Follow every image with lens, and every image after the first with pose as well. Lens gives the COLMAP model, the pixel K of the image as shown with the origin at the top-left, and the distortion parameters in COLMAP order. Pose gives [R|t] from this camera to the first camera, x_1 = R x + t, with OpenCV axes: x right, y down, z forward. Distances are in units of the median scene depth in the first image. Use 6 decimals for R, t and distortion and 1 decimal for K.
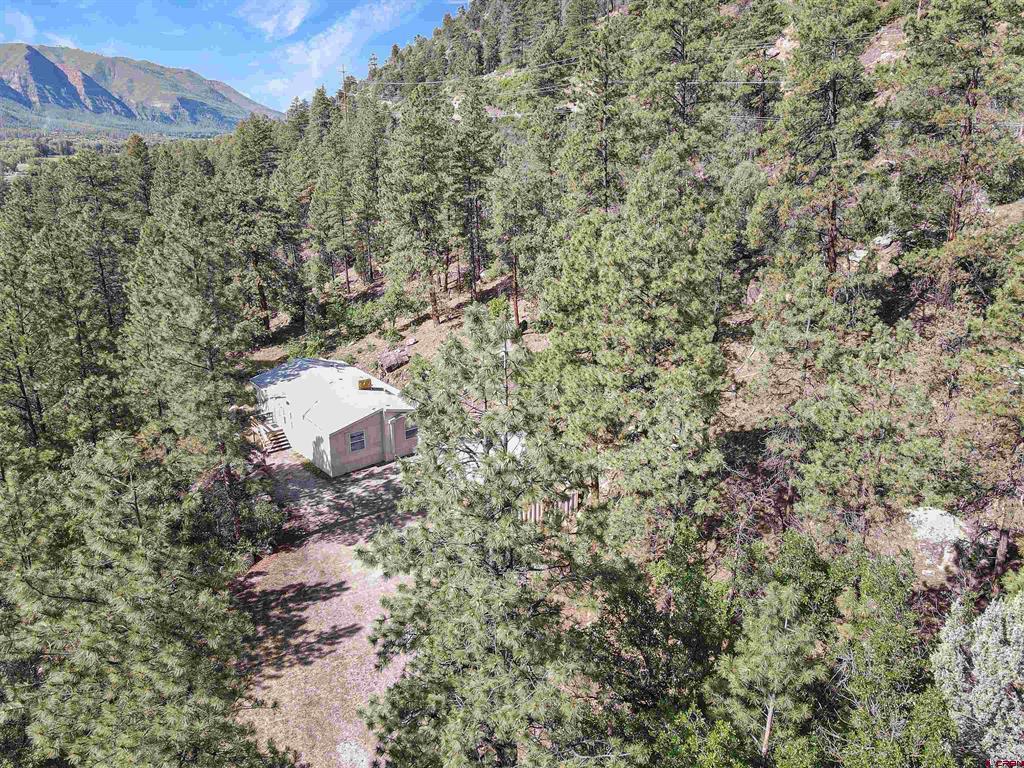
lens RADIAL K [[759.1, 0, 513.3], [0, 759.1, 397.1], [0, 0, 1]] dist [0.010389, 0.005538]
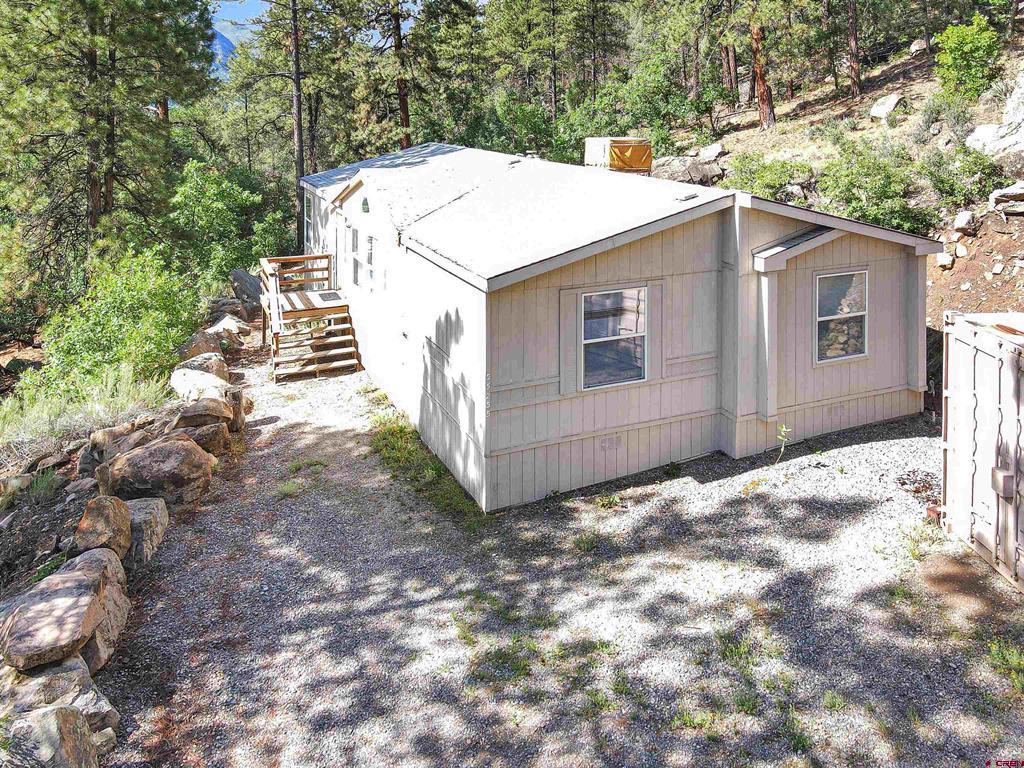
lens RADIAL K [[759.1, 0, 513.3], [0, 759.1, 397.1], [0, 0, 1]] dist [0.010389, 0.005538]
pose [[0.973296, 0.086741, -0.212534, -0.189313], [-0.078233, 0.995772, 0.048134, 0.064167], [0.215811, -0.030221, 0.975967, 0.805484]]
